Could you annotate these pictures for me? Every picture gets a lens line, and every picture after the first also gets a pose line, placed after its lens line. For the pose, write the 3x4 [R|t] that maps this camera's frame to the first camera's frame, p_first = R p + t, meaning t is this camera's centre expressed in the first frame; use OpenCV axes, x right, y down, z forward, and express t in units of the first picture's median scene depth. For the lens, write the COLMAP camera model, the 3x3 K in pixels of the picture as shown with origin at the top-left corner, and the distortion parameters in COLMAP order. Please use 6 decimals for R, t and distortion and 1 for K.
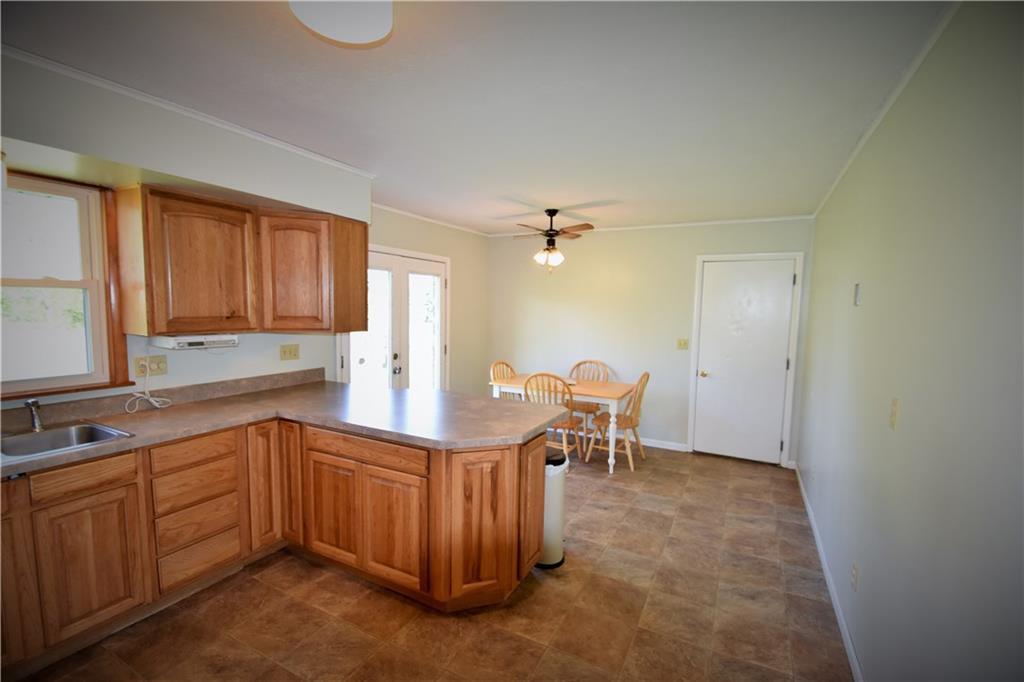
lens RADIAL K [[456.0, 0, 514.3], [0, 456.0, 341.0], [0, 0, 1]] dist [-0.006310, -0.003947]
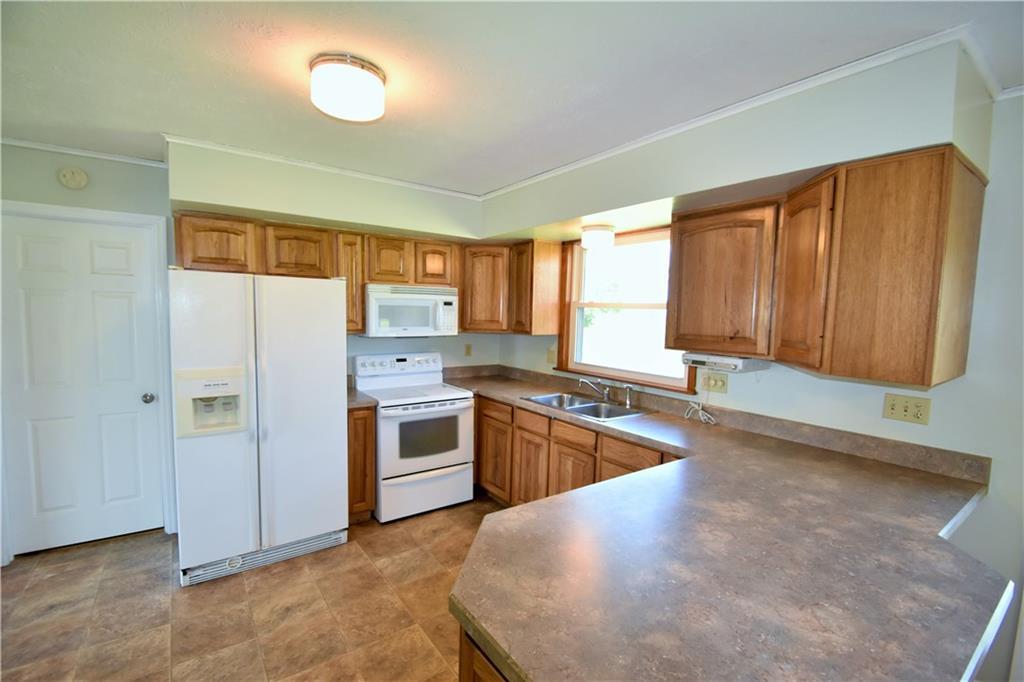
lens RADIAL K [[456.0, 0, 518.1], [0, 456.0, 346.3], [0, 0, 1]] dist [-0.006310, -0.003947]
pose [[-0.453625, 0.038937, -0.890342, 0.319702], [-0.099410, 0.990599, 0.093970, -0.077260], [0.885631, 0.131136, -0.445490, 1.040657]]
